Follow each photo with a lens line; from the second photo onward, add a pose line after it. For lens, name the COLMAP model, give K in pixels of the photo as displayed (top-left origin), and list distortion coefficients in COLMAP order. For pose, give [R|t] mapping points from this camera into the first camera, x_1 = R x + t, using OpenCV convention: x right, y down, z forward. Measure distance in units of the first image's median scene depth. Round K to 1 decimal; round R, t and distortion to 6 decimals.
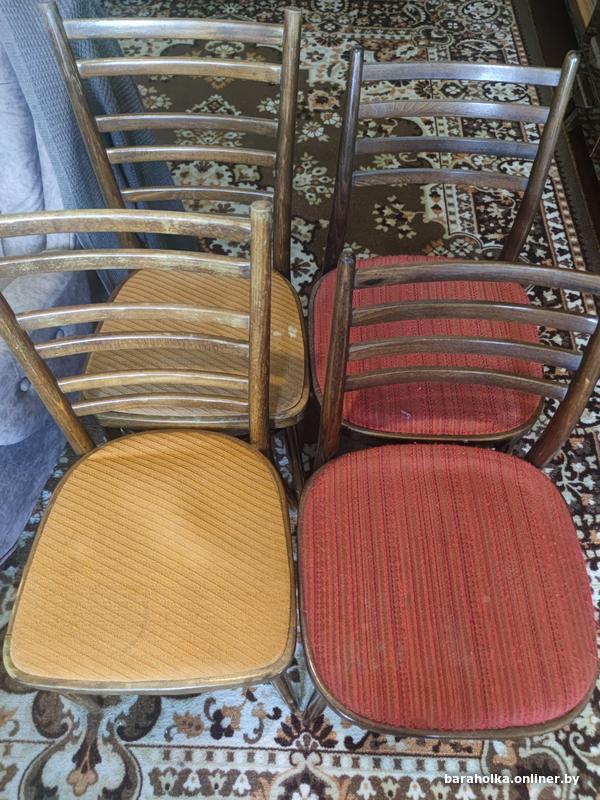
lens RADIAL K [[557.2, 0, 298.5], [0, 557.2, 399.3], [0, 0, 1]] dist [-0.000266, 0.000327]
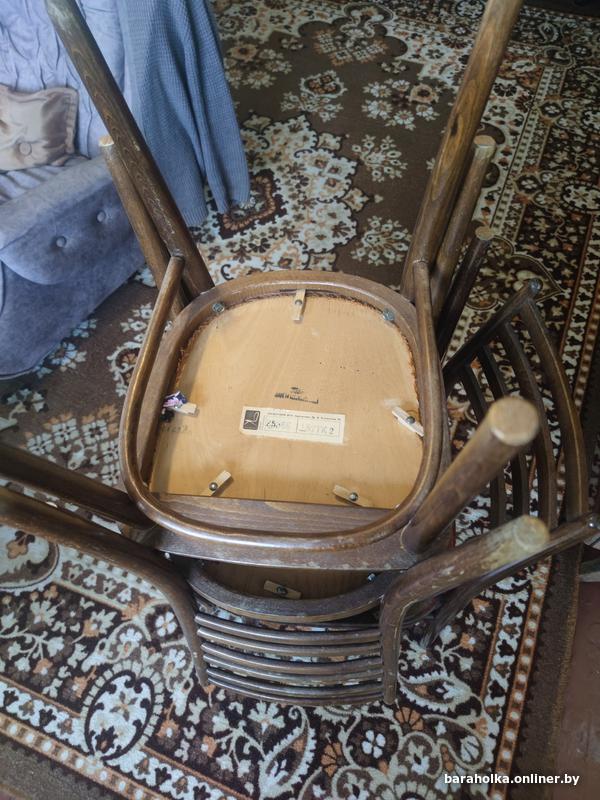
lens RADIAL K [[557.2, 0, 300.4], [0, 557.2, 400.9], [0, 0, 1]] dist [-0.000266, 0.000327]
pose [[0.914969, 0.394776, 0.083571, -0.029474], [-0.403523, 0.895784, 0.186387, -0.105484], [-0.001280, -0.204261, 0.978916, -0.156886]]
